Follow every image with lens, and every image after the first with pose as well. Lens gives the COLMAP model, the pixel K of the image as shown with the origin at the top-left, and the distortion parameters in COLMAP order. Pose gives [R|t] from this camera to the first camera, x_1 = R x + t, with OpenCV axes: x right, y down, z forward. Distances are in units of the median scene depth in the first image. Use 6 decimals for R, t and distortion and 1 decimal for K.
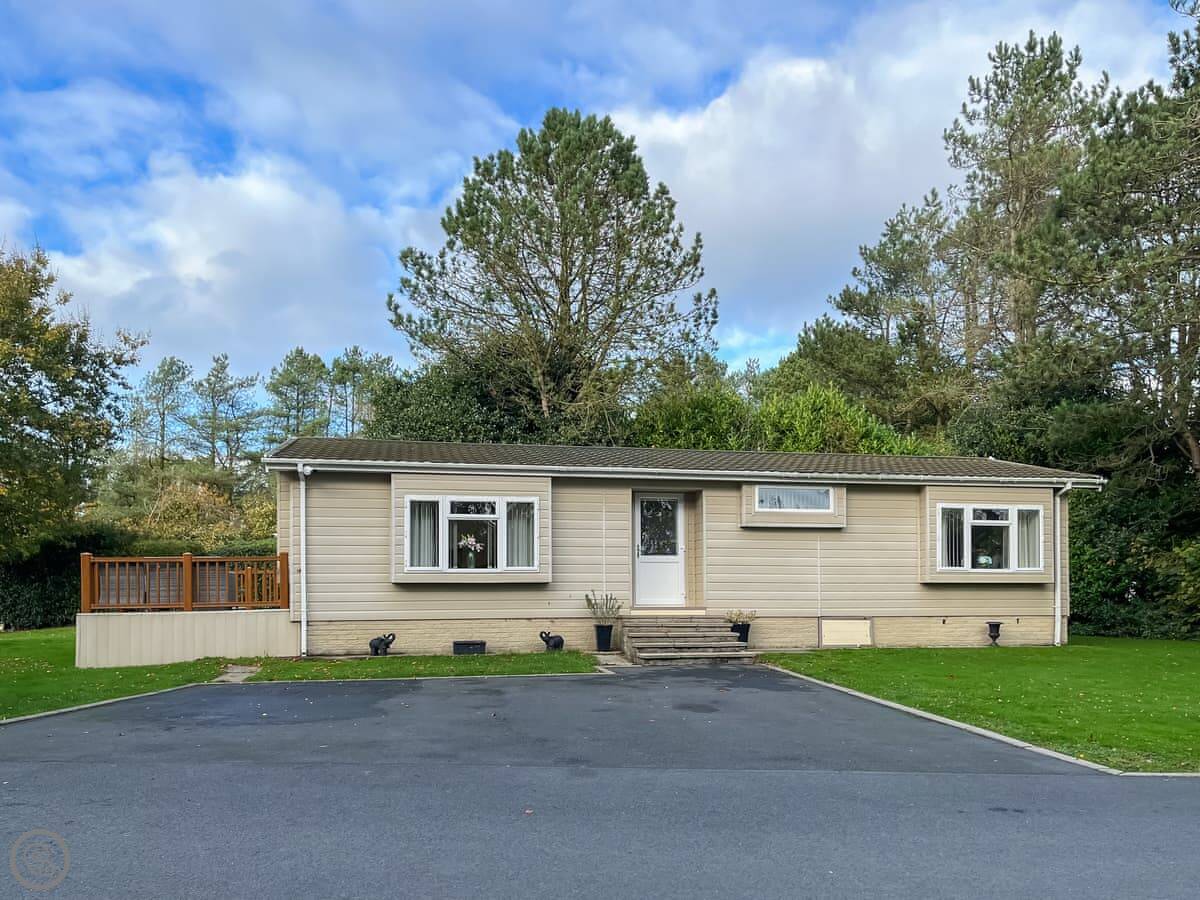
lens RADIAL K [[931.8, 0, 601.8], [0, 931.8, 474.2], [0, 0, 1]] dist [0.053216, -0.075763]
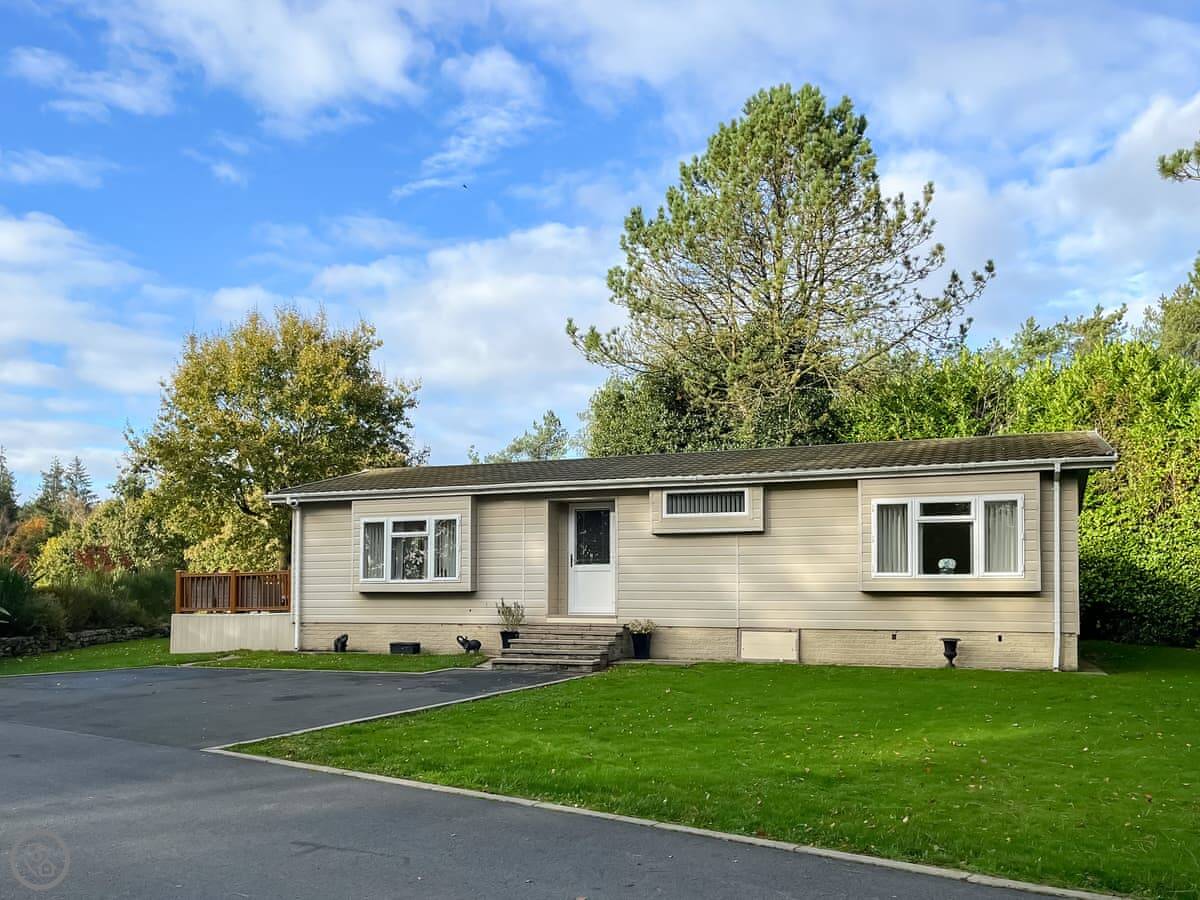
lens RADIAL K [[931.8, 0, 601.8], [0, 931.8, 474.2], [0, 0, 1]] dist [0.053216, -0.075763]
pose [[0.841246, -0.067077, -0.536475, 0.627375], [0.063994, 0.997652, -0.024391, 0.013795], [0.536851, -0.013812, 0.843564, 0.142858]]
